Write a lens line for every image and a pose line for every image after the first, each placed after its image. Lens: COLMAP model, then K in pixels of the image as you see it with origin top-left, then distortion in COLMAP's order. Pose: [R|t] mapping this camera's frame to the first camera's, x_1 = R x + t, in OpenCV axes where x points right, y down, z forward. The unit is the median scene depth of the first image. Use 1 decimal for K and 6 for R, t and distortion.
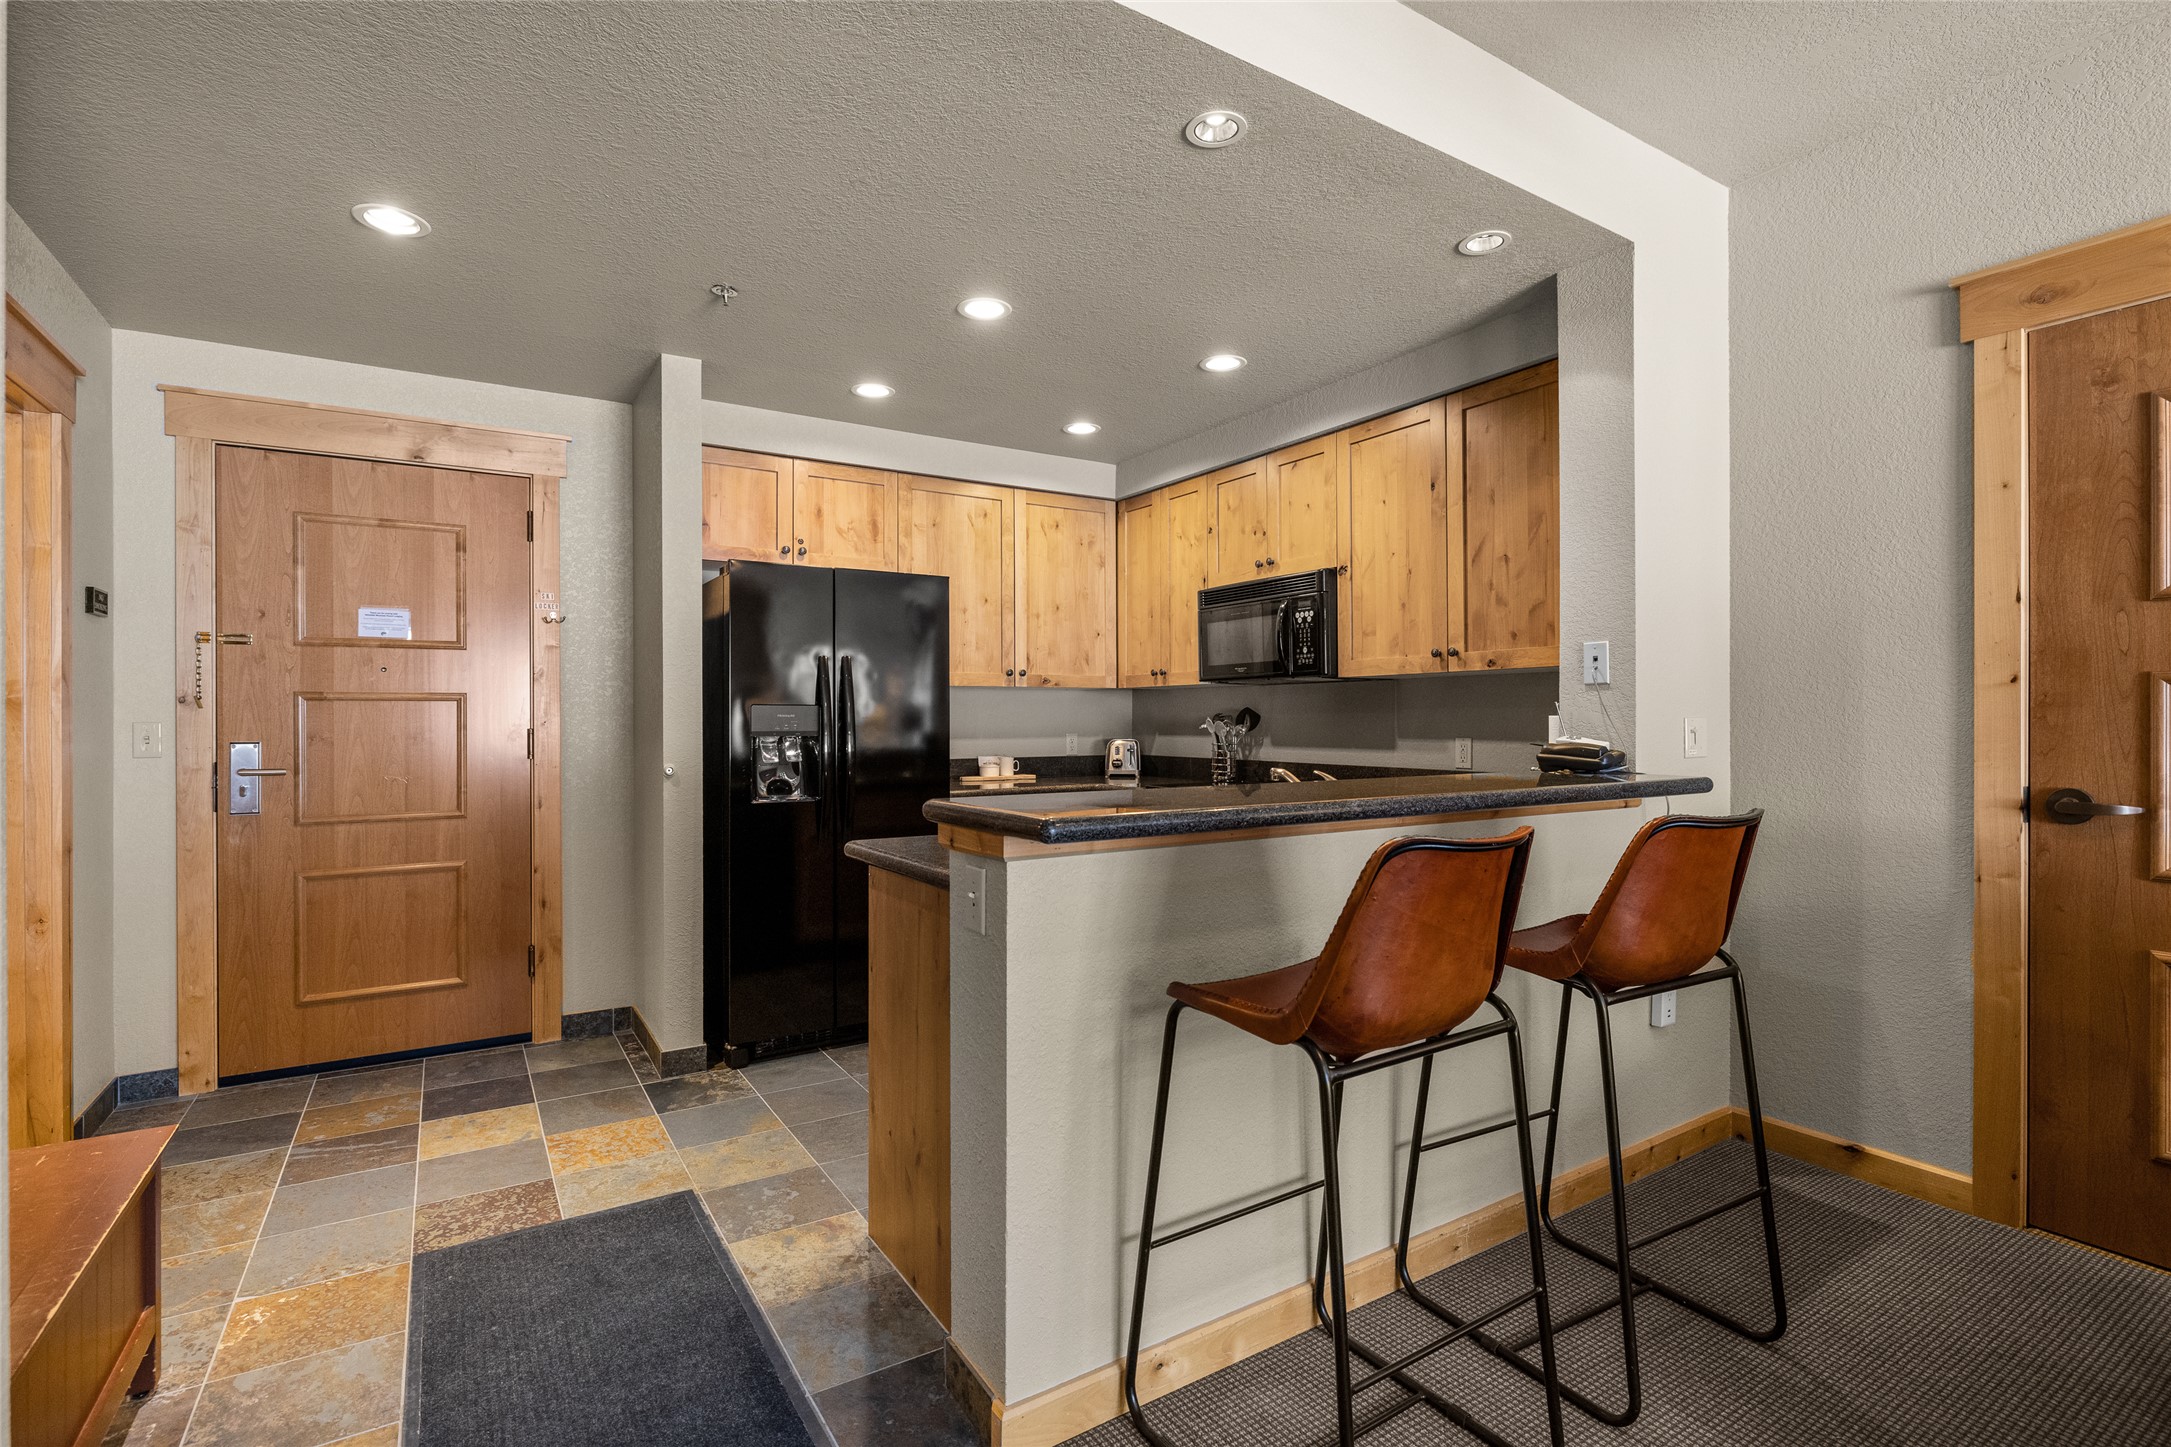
lens RADIAL K [[1016.4, 0, 1085.8], [0, 1016.4, 719.9], [0, 0, 1]] dist [-0.003167, 0.000118]
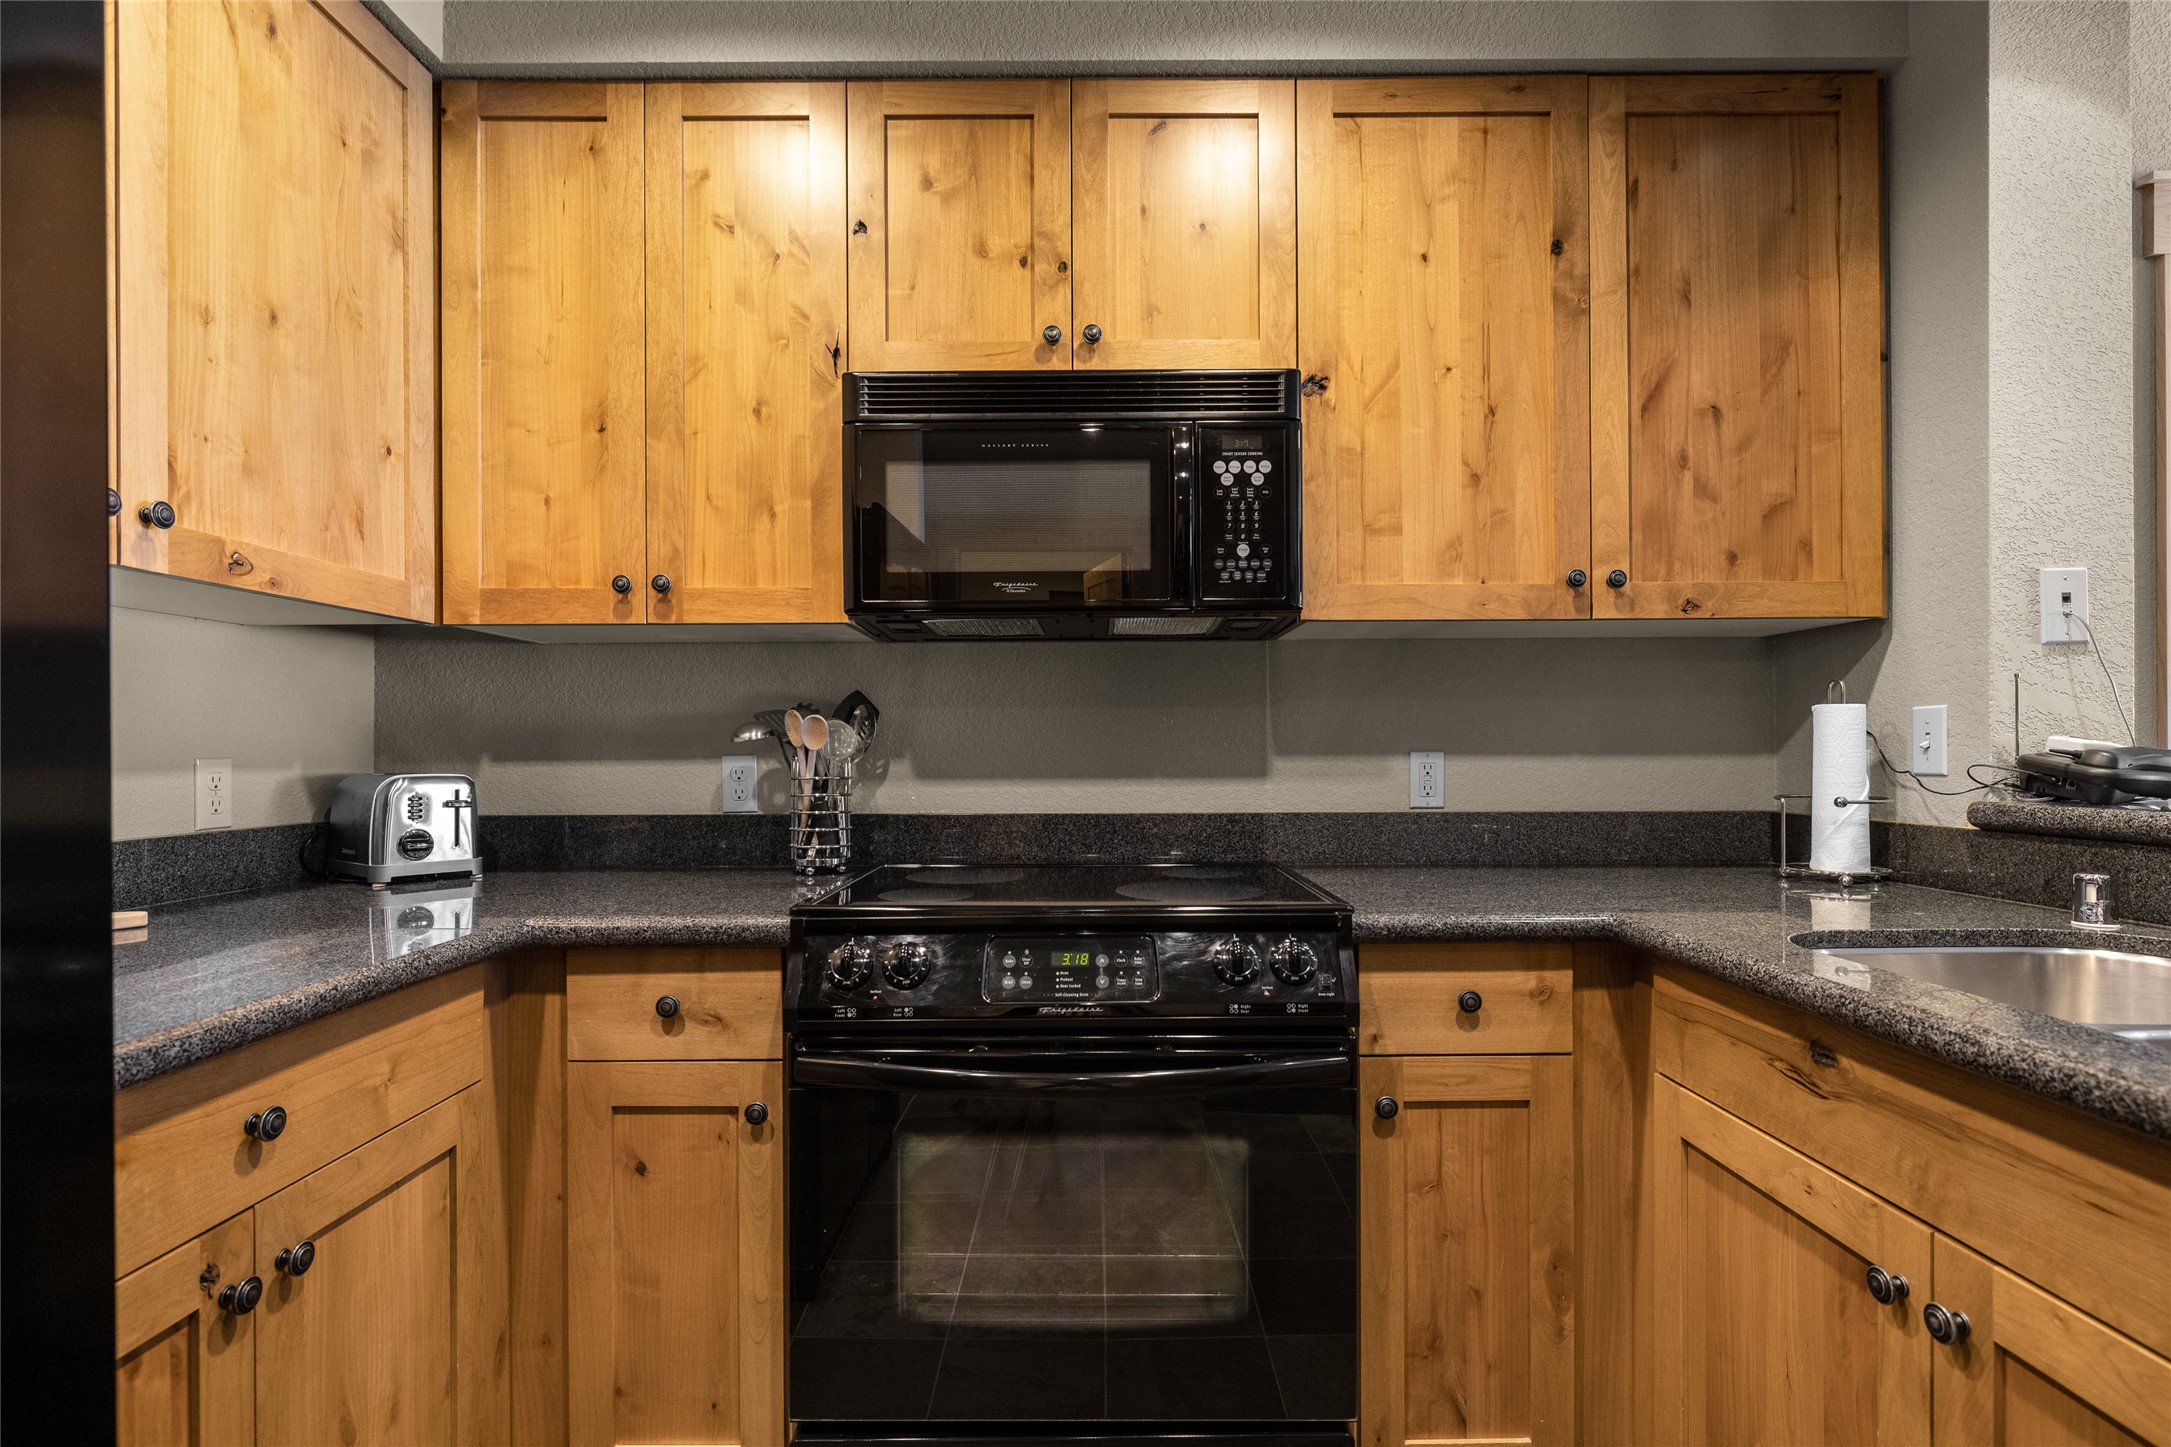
lens RADIAL K [[1038.1, 0, 1092.9], [0, 1038.1, 747.9], [0, 0, 1]] dist [-0.004653, 0.000021]
pose [[0.534144, 0.000084, 0.845394, -0.204111], [0.003551, 0.999991, -0.002343, 0.016920], [-0.845386, 0.004254, 0.534139, 0.881484]]
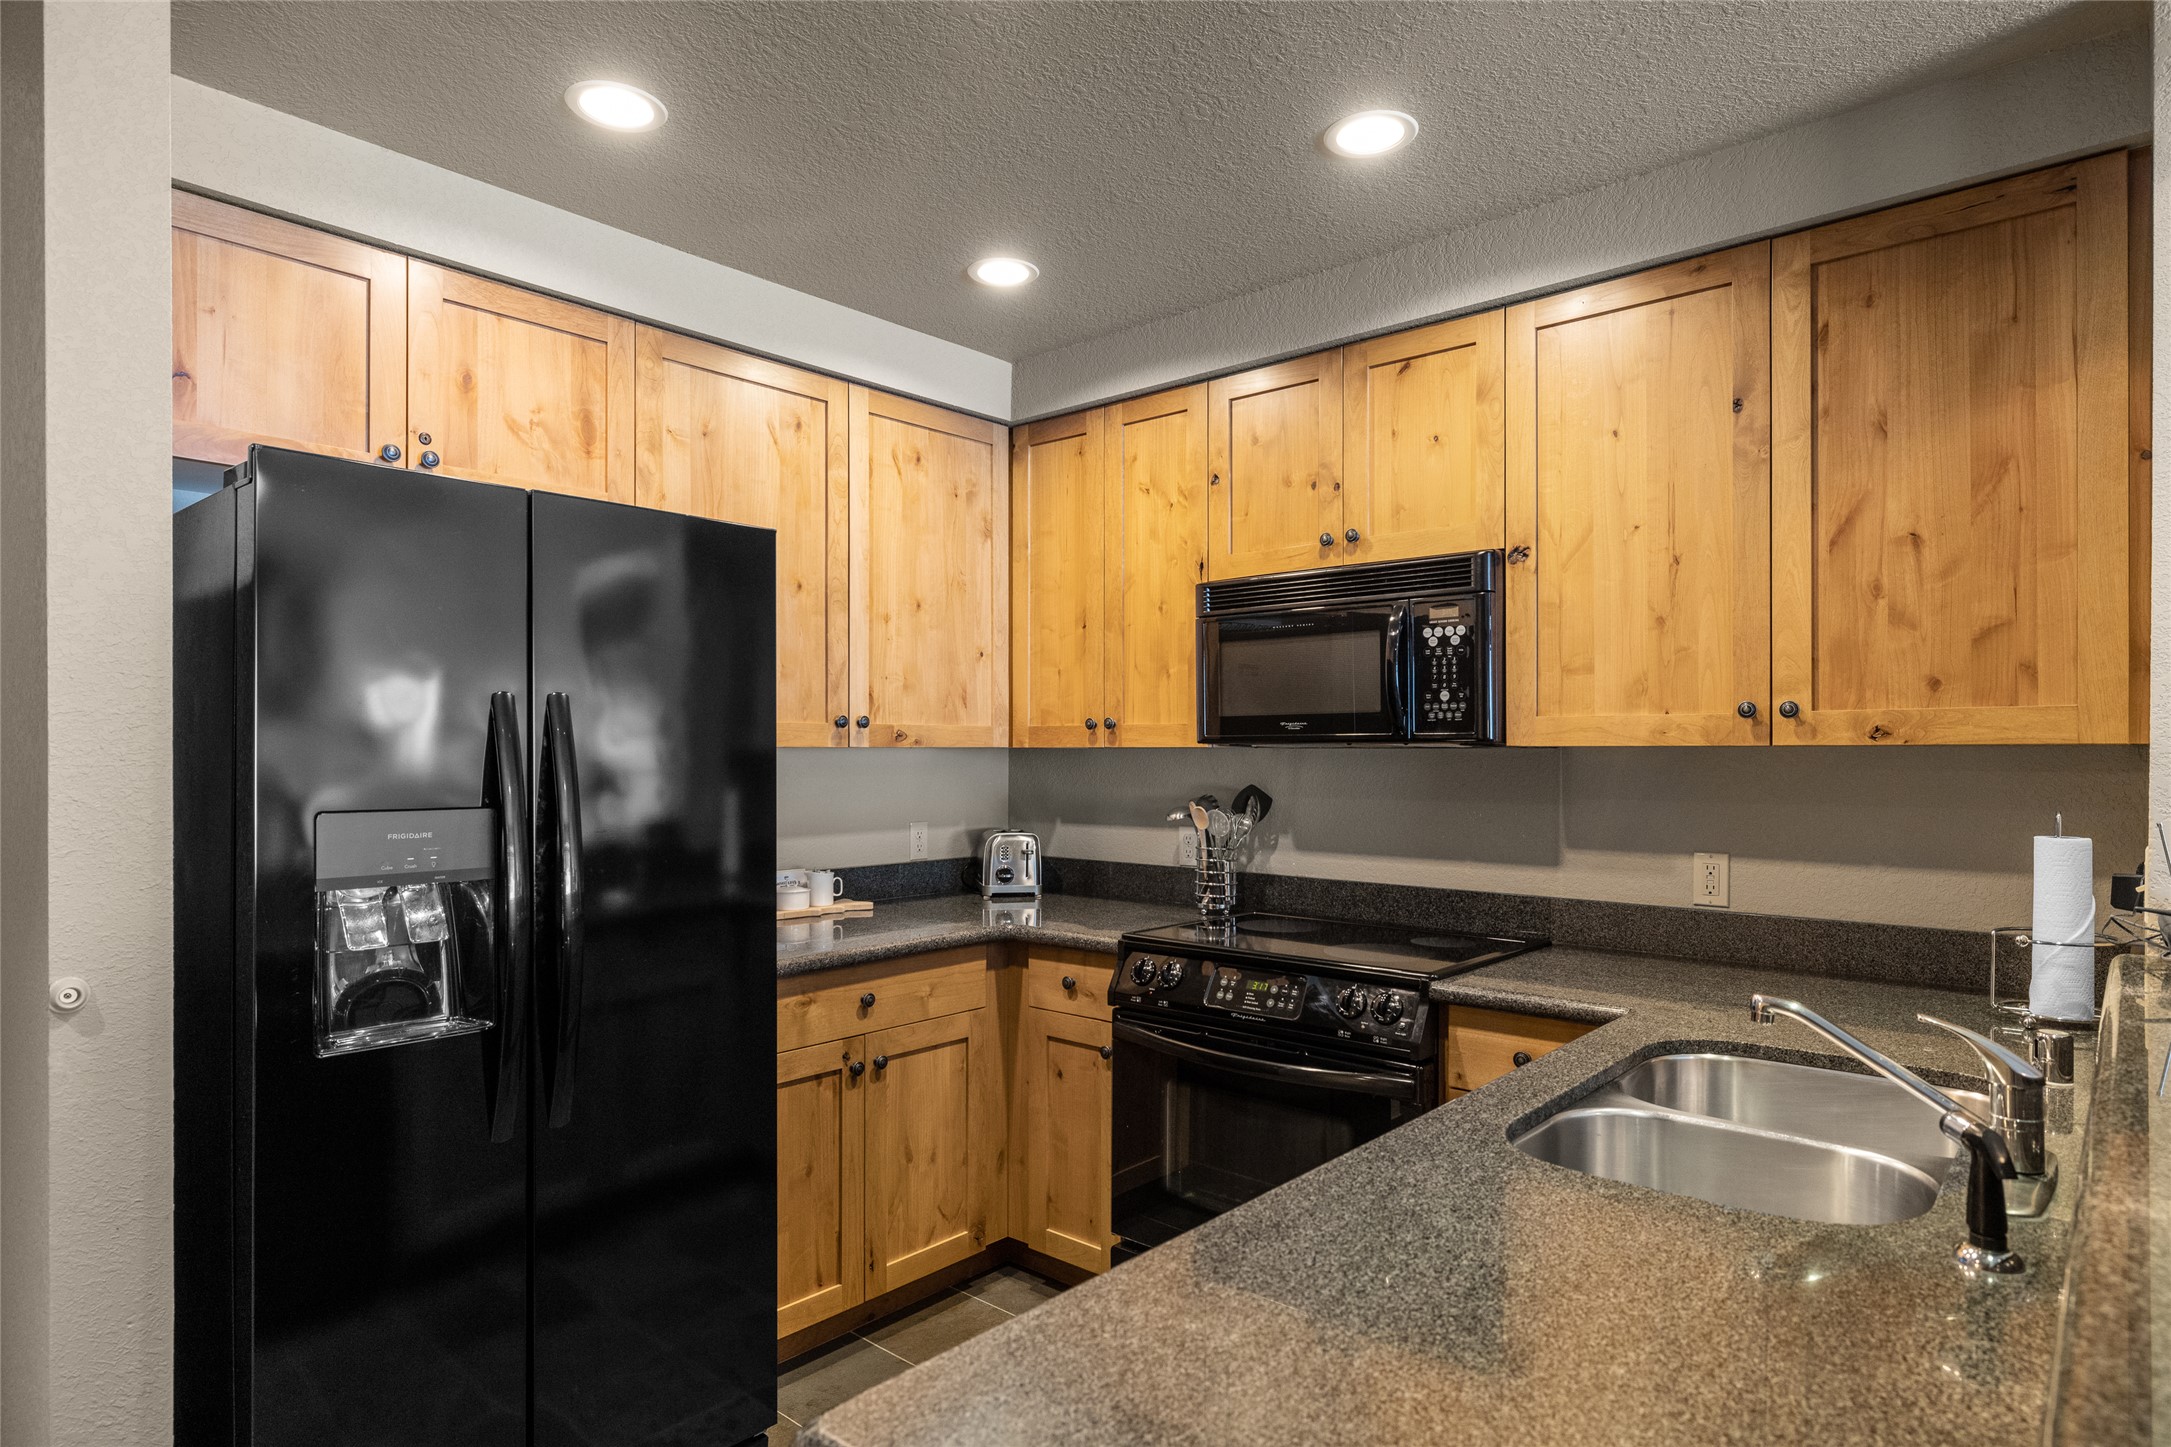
lens RADIAL K [[1206.0, 0, 1089.4], [0, 1206.0, 754.4], [0, 0, 1]] dist [0.002782, 0.000070]
pose [[0.959367, 0.002975, 0.282147, -0.169441], [-0.003428, 0.999994, 0.001113, -0.039348], [-0.282142, -0.002035, 0.959371, 0.452730]]
